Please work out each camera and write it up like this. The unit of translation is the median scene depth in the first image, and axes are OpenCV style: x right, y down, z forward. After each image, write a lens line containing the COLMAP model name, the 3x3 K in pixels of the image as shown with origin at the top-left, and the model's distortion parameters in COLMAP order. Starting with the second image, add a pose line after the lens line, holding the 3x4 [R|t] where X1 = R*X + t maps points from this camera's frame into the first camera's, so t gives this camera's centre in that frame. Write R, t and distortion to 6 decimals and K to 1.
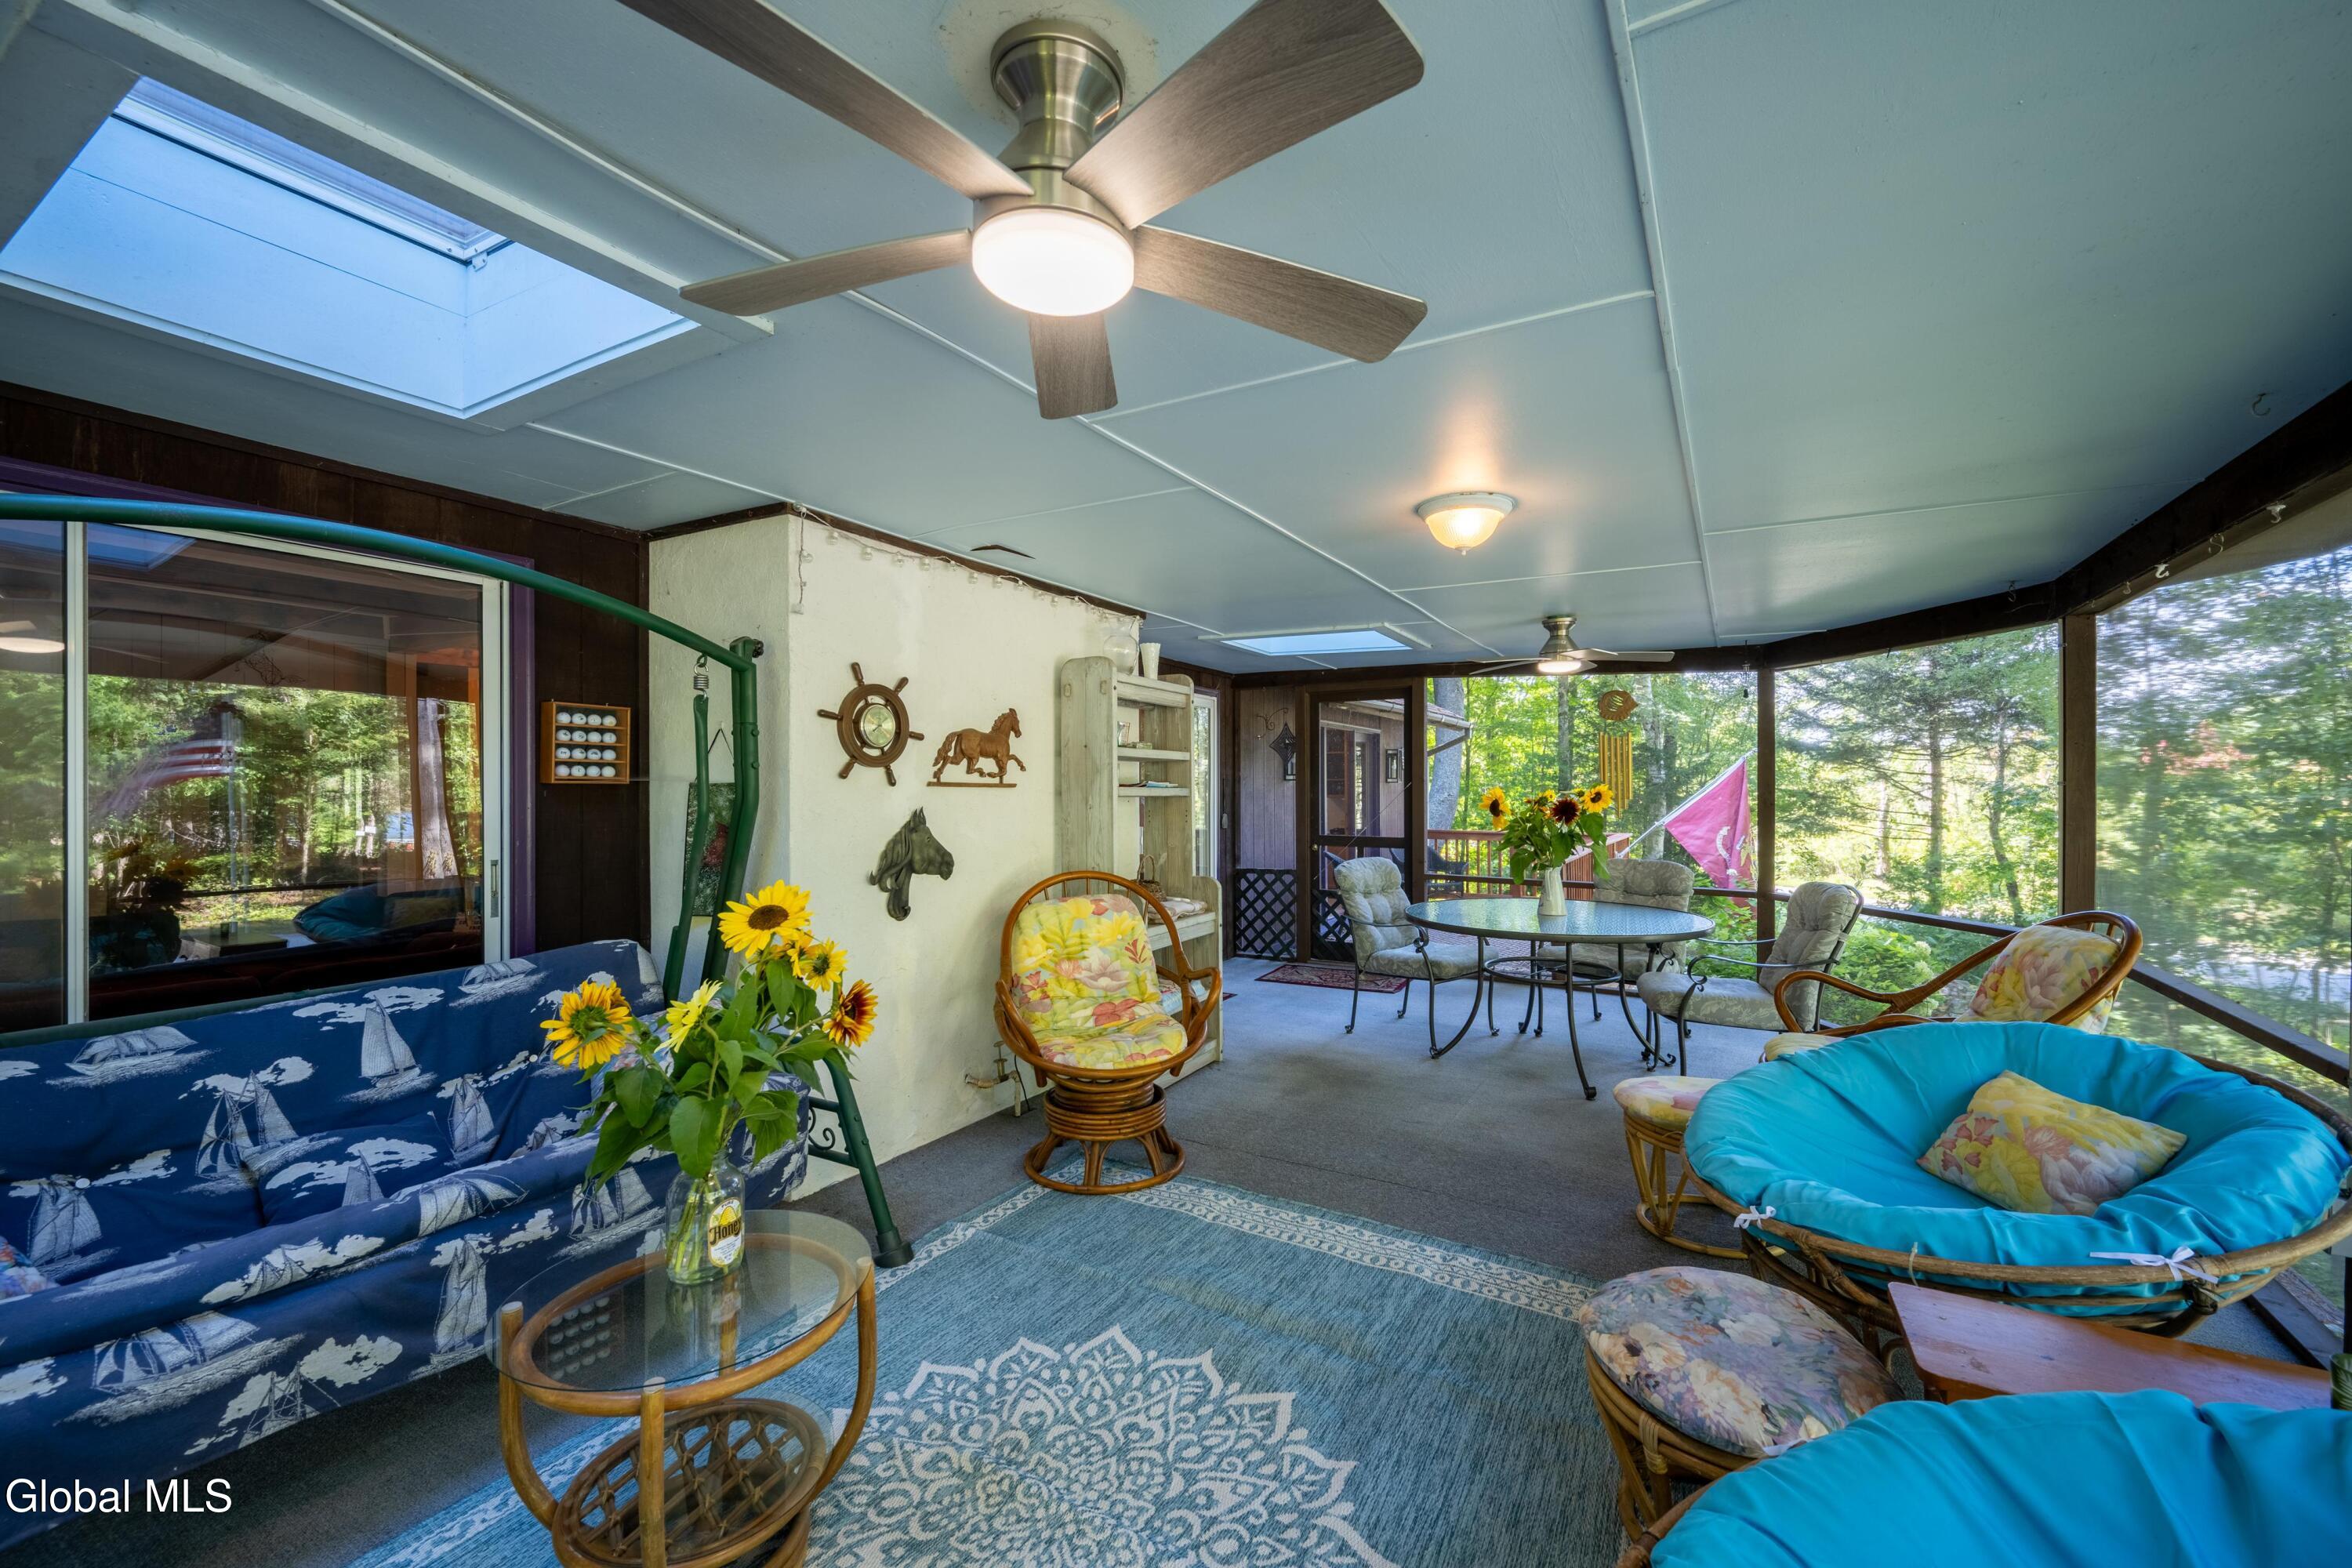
lens RADIAL K [[932.5, 0, 1176.0], [0, 932.5, 784.0], [0, 0, 1]] dist [-0.000903, -0.000062]
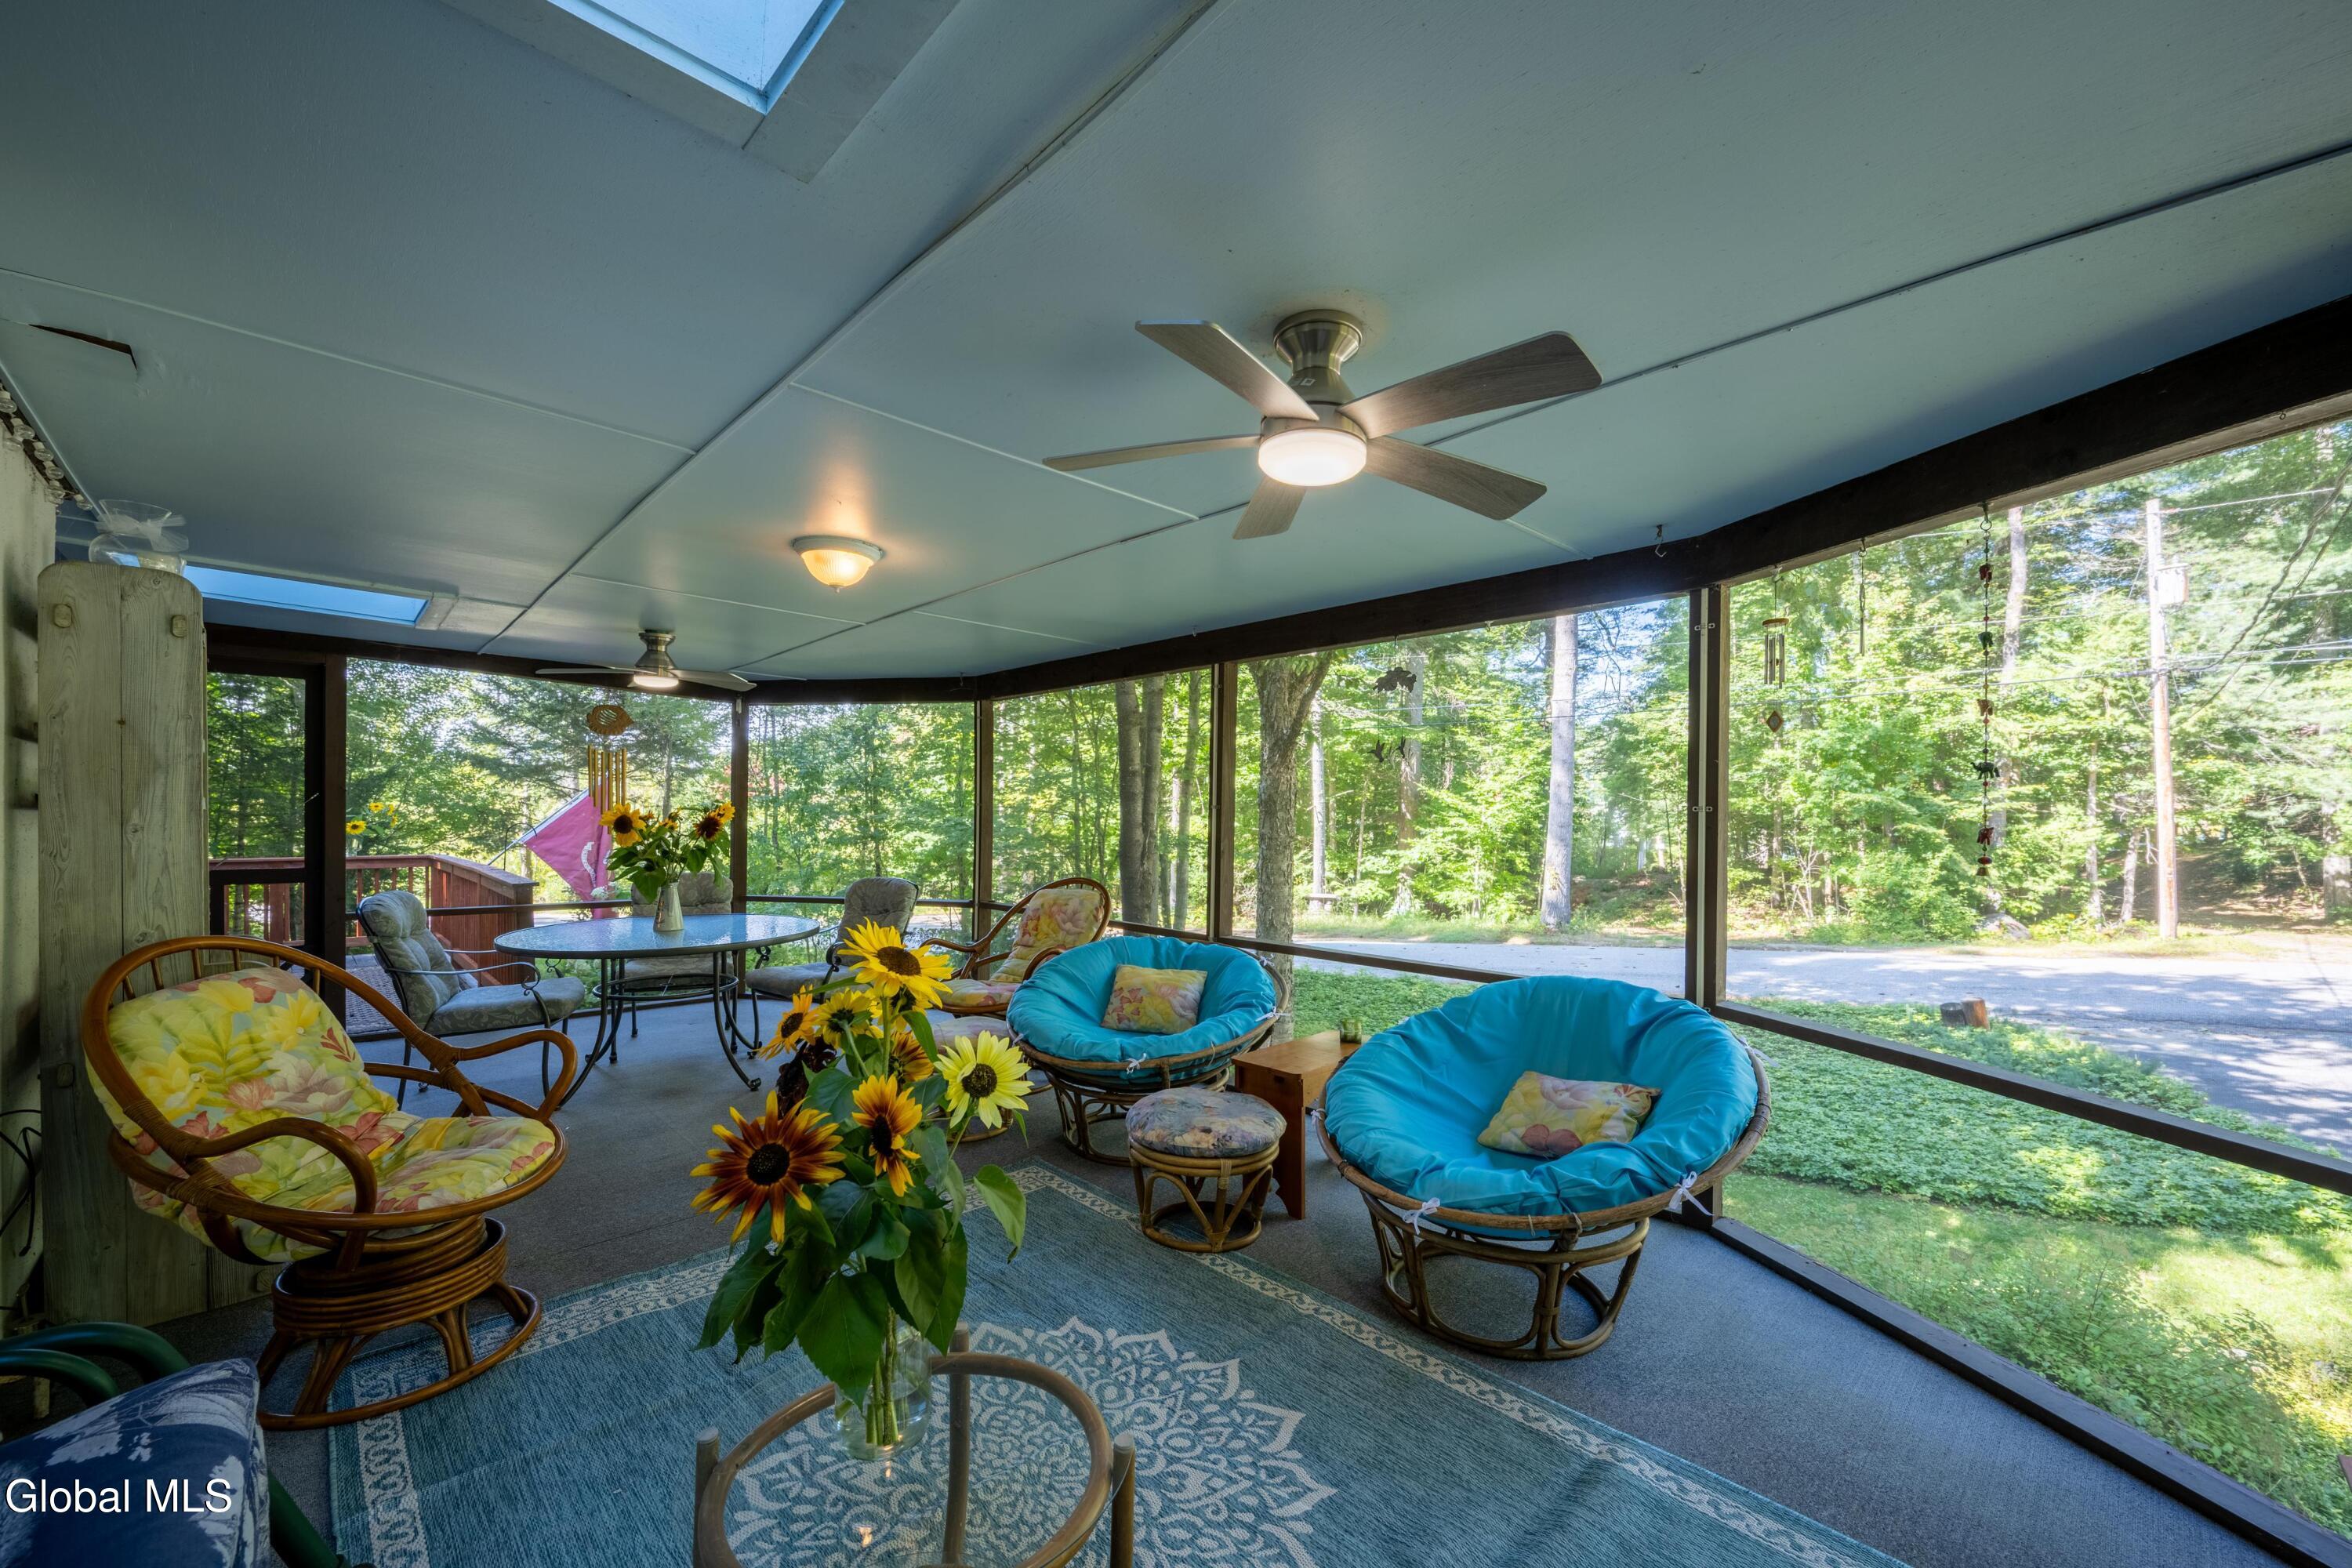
lens RADIAL K [[935.2, 0, 1174.0], [0, 935.2, 818.4], [0, 0, 1]] dist [0.000940, 0.000007]
pose [[0.271958, -0.003234, 0.962304, -0.429717], [-0.015310, 0.999853, 0.007687, 0.003805], [-0.962187, -0.016824, 0.271868, 0.210999]]
